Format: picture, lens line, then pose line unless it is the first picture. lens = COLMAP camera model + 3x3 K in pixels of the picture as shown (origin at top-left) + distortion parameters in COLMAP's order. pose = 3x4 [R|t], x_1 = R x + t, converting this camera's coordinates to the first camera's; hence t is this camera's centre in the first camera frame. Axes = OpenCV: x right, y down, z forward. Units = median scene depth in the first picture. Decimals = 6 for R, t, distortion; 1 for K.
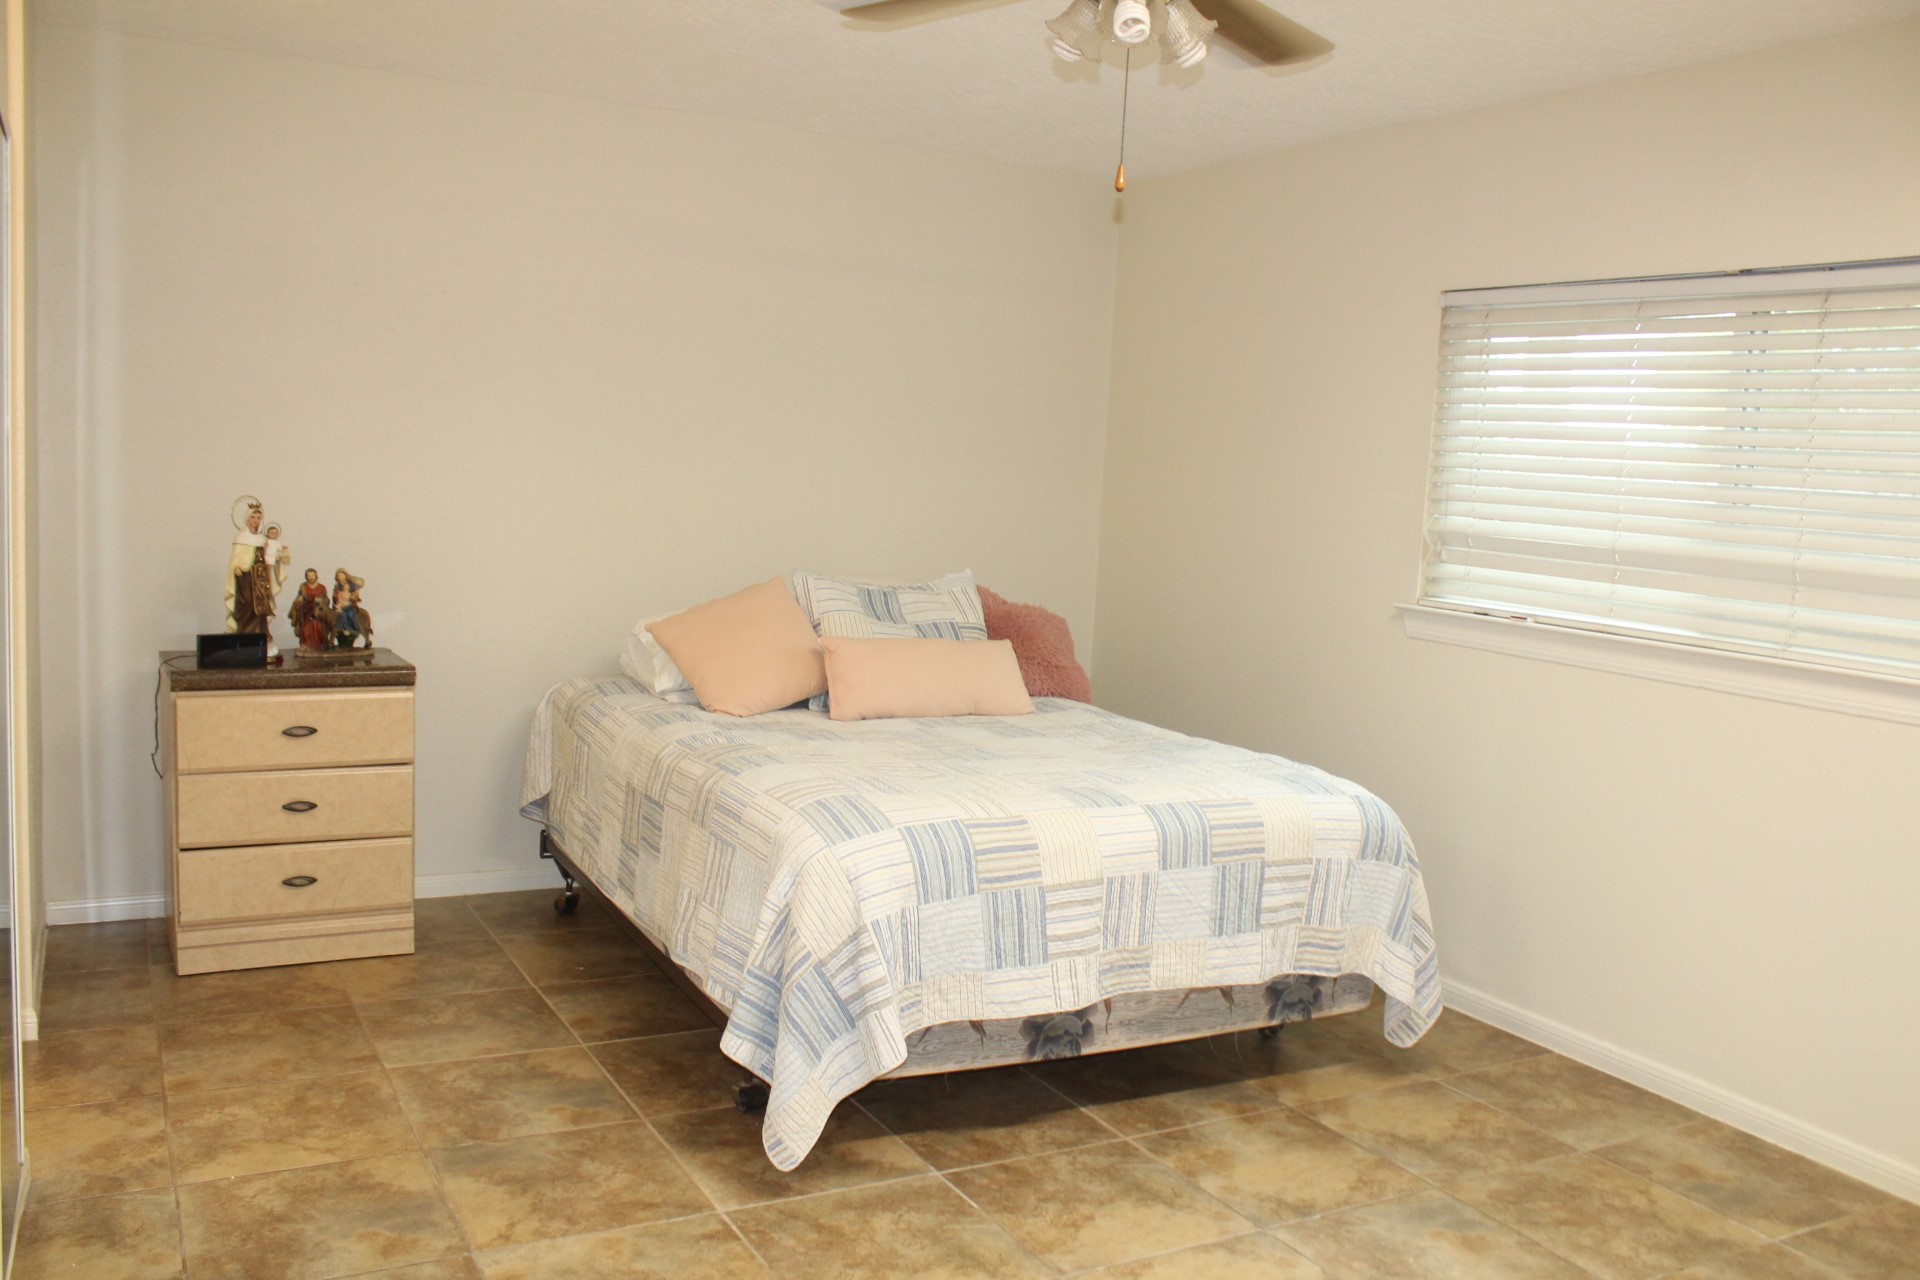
lens RADIAL K [[1599.6, 0, 960.0], [0, 1599.6, 640.0], [0, 0, 1]] dist [-0.164505, 0.140354]
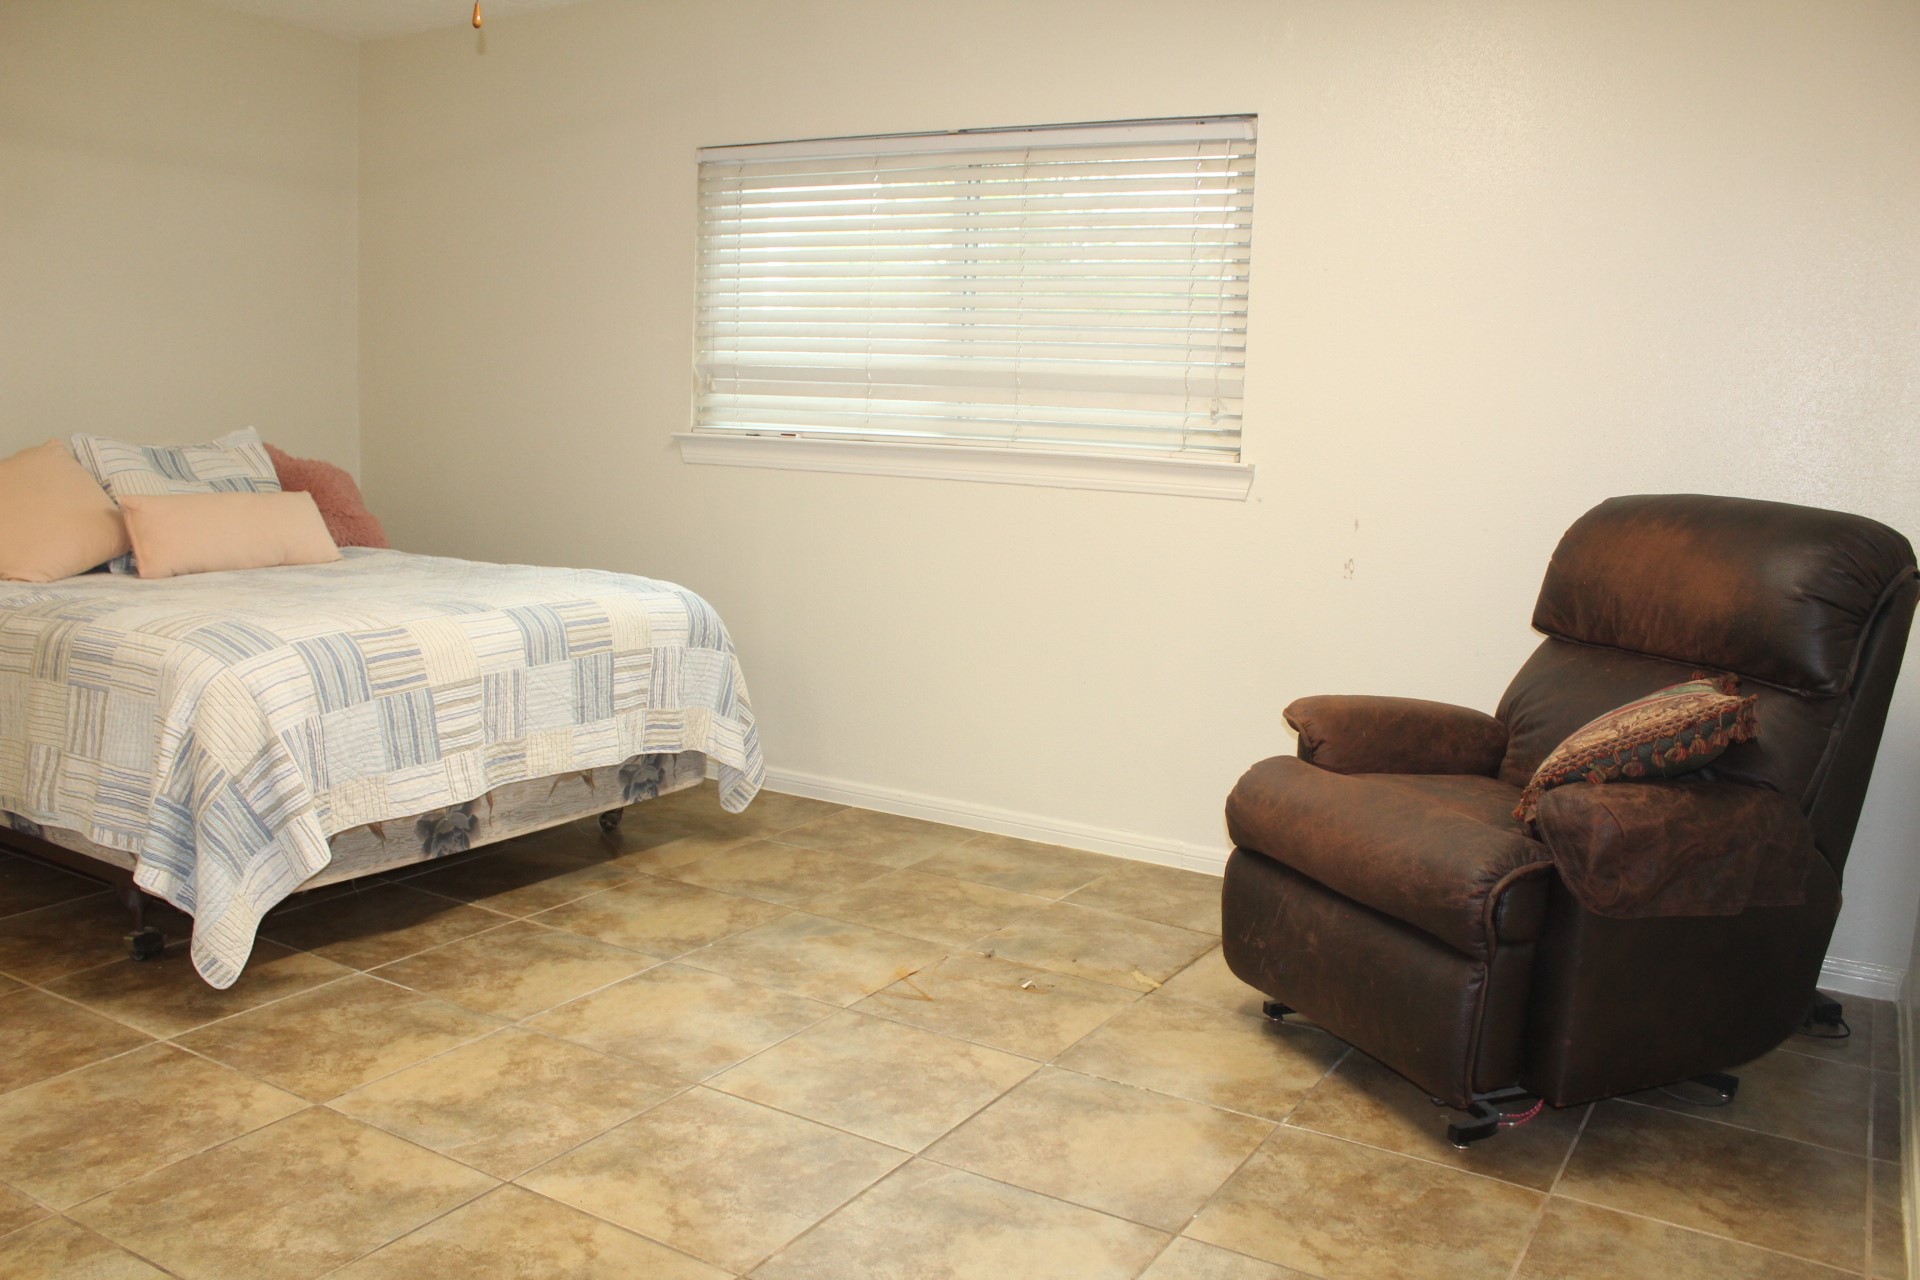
lens RADIAL K [[1599.6, 0, 960.0], [0, 1599.6, 640.0], [0, 0, 1]] dist [-0.164505, 0.140354]
pose [[0.863842, -0.104112, 0.492886, -0.149408], [0.072681, 0.993932, 0.082566, 0.058185], [-0.498492, -0.035501, 0.866167, -0.086720]]
